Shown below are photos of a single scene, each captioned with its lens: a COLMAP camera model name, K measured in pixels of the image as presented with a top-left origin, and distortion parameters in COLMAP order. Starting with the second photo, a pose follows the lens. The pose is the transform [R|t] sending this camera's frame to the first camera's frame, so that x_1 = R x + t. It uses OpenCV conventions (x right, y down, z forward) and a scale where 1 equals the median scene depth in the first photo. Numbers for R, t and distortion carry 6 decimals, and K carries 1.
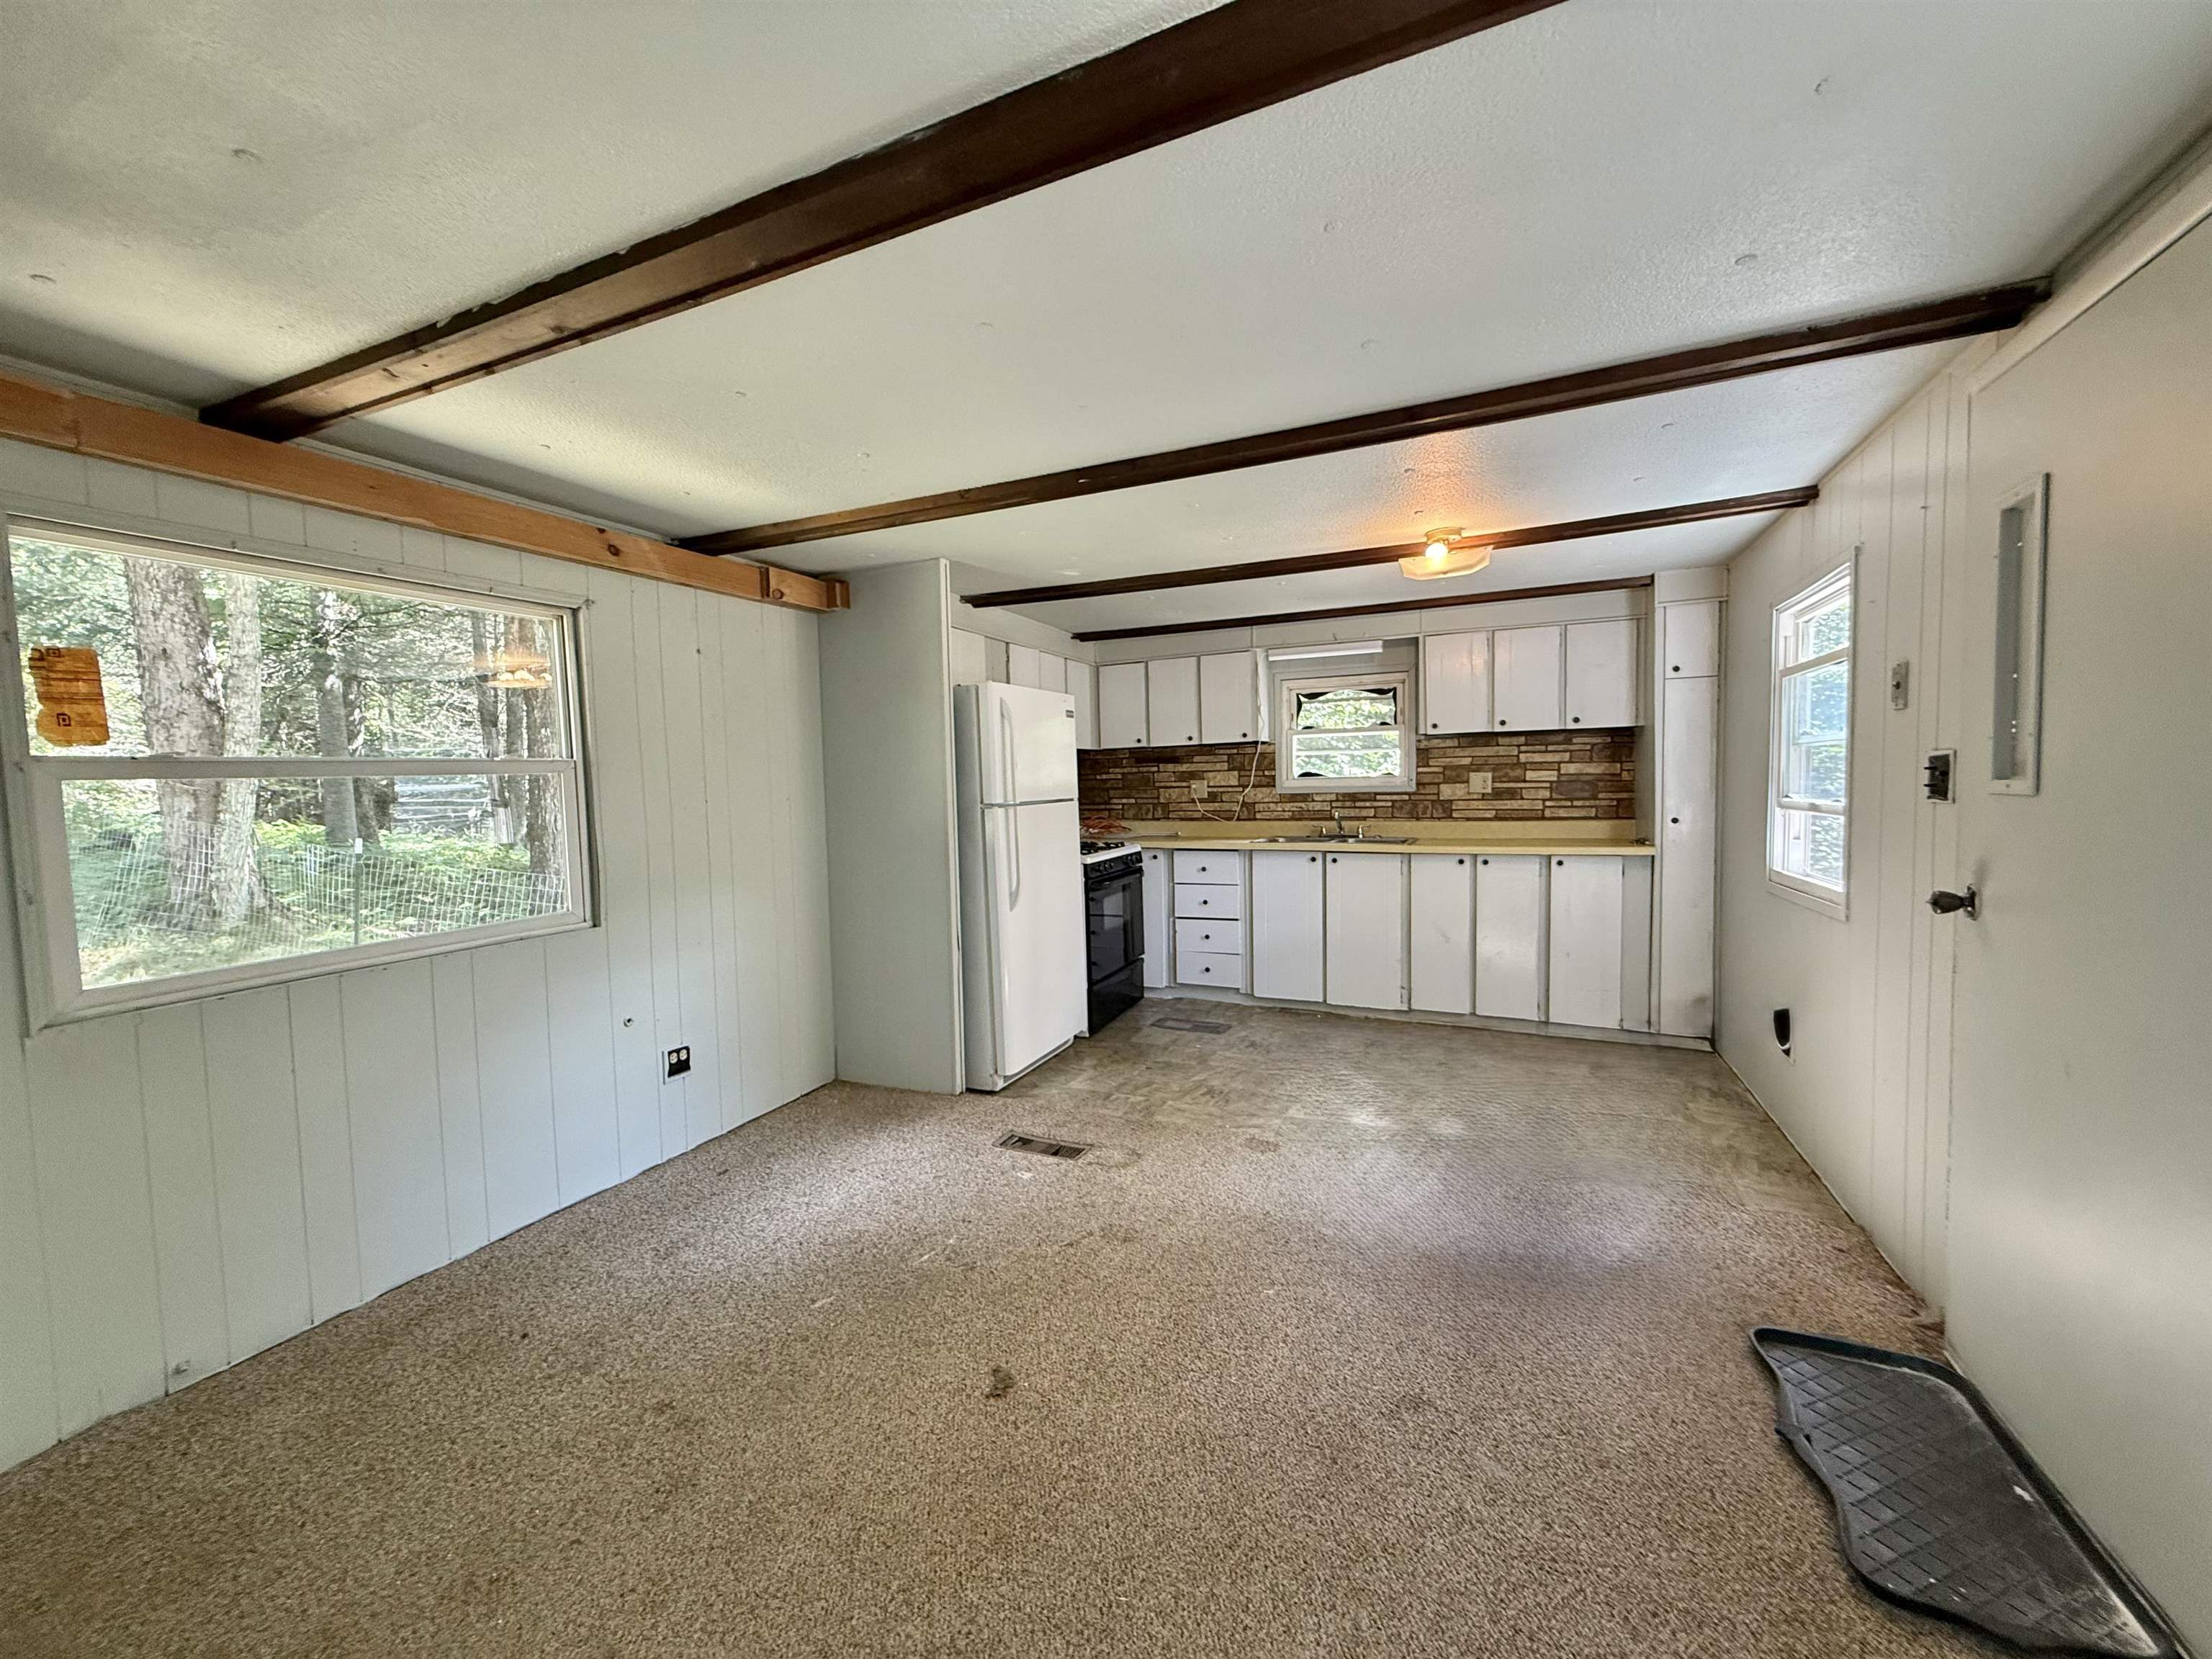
lens RADIAL K [[877.4, 0, 1099.3], [0, 877.4, 831.1], [0, 0, 1]] dist [0.000107, -0.000098]
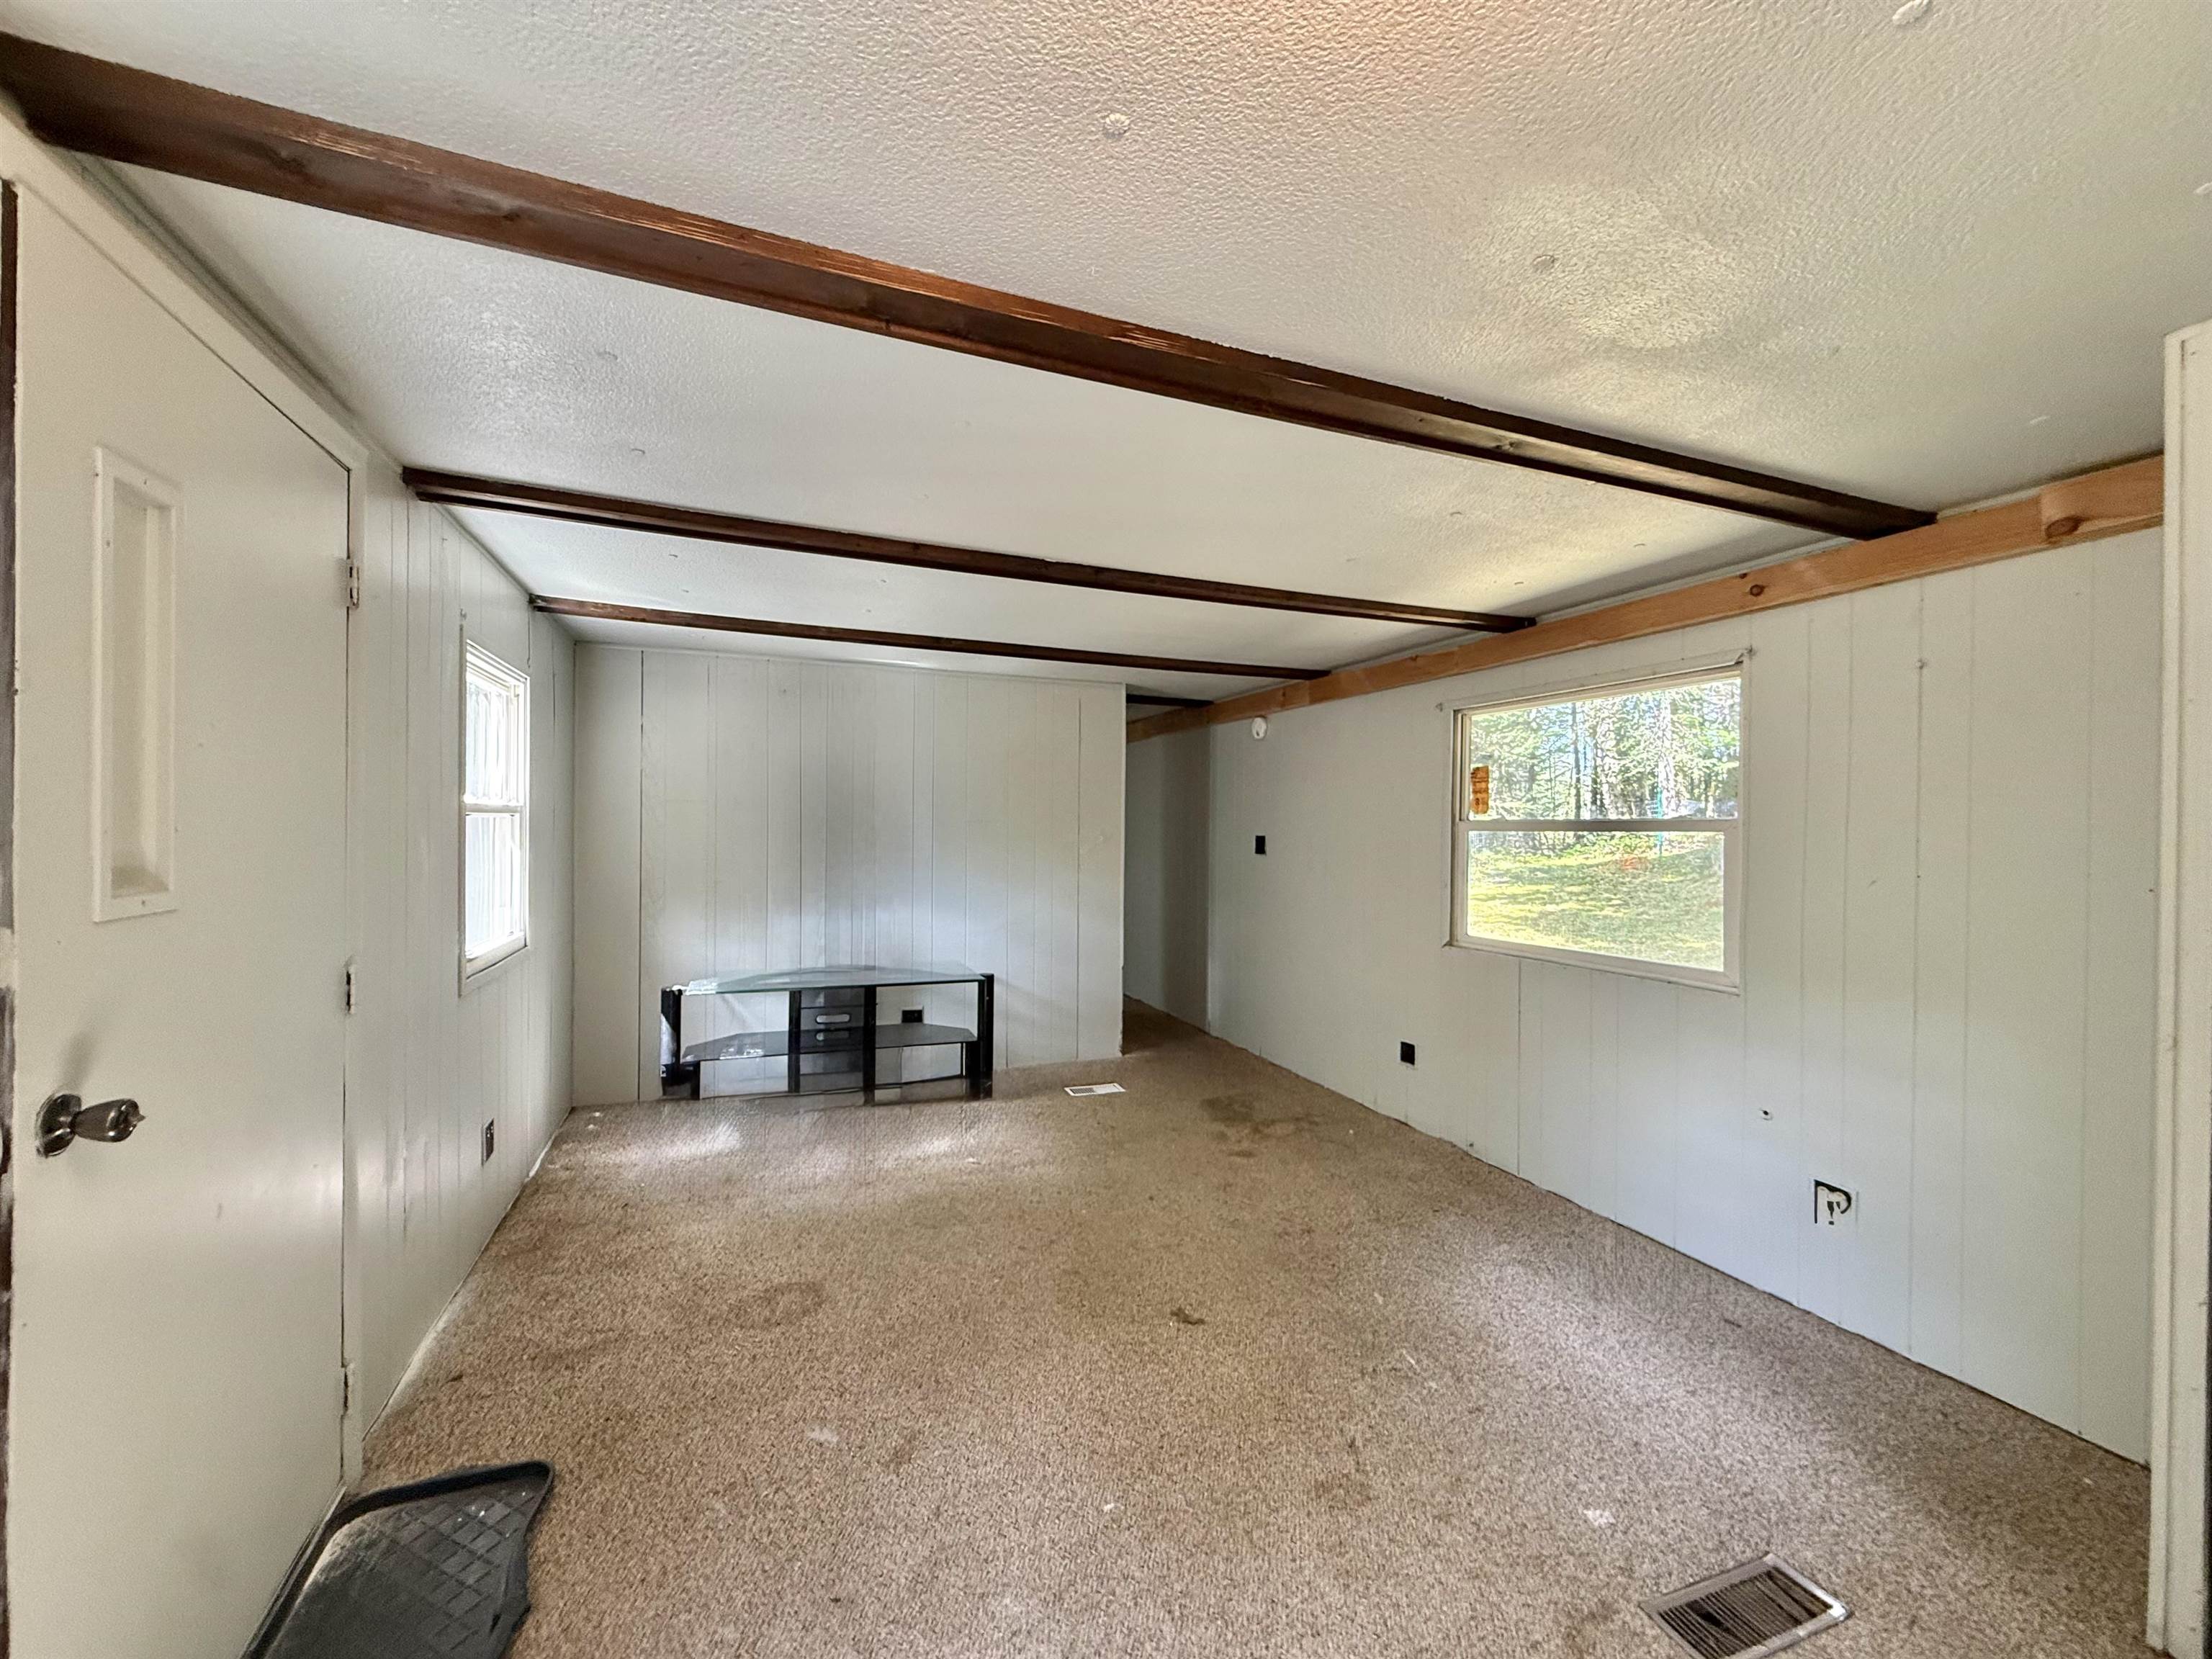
lens RADIAL K [[877.4, 0, 1099.3], [0, 877.4, 831.1], [0, 0, 1]] dist [0.000107, -0.000098]
pose [[-0.695790, 0.020004, -0.717967, 0.368313], [-0.038089, 0.997178, 0.064696, -0.064803], [0.717235, 0.072362, -0.693064, 0.730726]]
